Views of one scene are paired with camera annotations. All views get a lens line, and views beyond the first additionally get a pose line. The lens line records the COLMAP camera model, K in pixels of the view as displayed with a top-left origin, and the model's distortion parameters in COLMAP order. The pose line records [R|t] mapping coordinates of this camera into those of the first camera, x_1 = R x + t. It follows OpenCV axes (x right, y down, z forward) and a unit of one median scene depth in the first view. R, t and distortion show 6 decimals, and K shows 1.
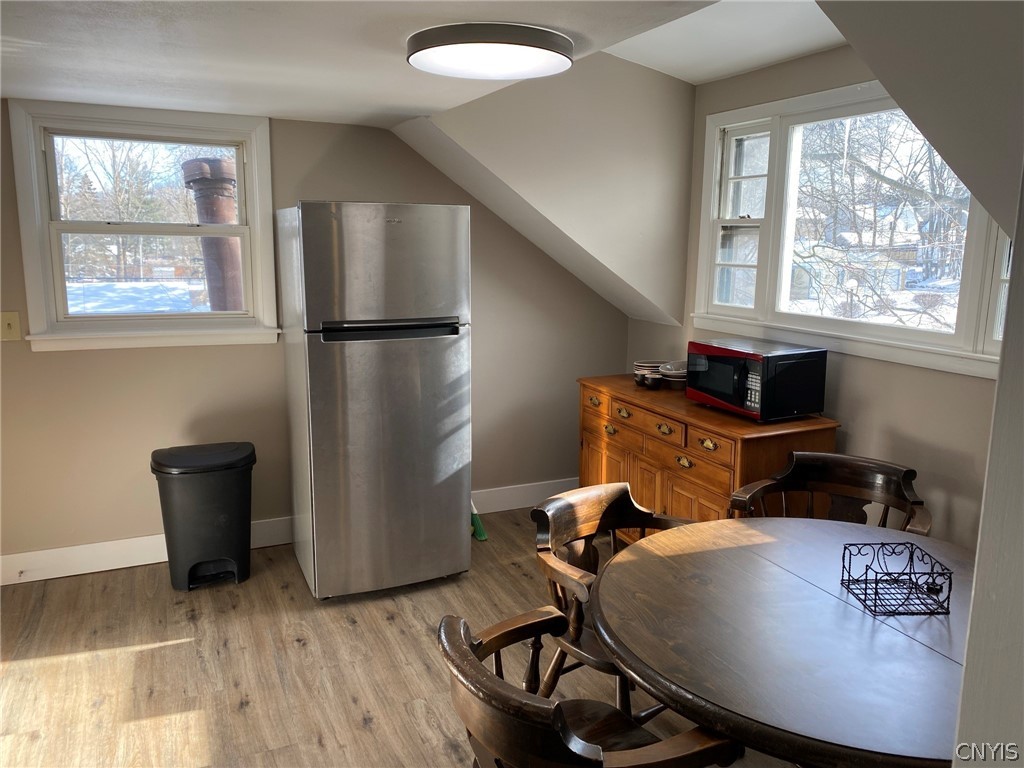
lens RADIAL K [[783.1, 0, 512.0], [0, 783.1, 384.0], [0, 0, 1]] dist [0.063566, -0.108292]
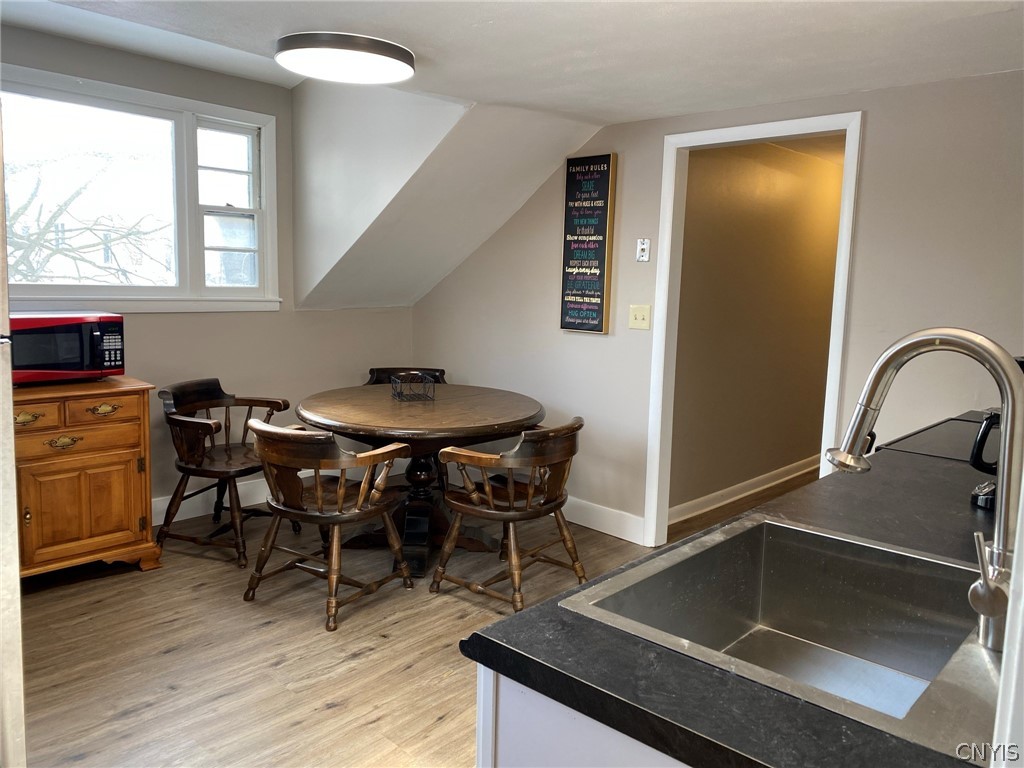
lens RADIAL K [[785.8, 0, 523.7], [0, 785.8, 366.6], [0, 0, 1]] dist [0.015023, 0.001590]
pose [[-0.397314, -0.142569, 0.906541, -0.914634], [0.112295, 0.972881, 0.202219, -0.126932], [-0.910786, 0.182144, -0.370529, 0.885866]]
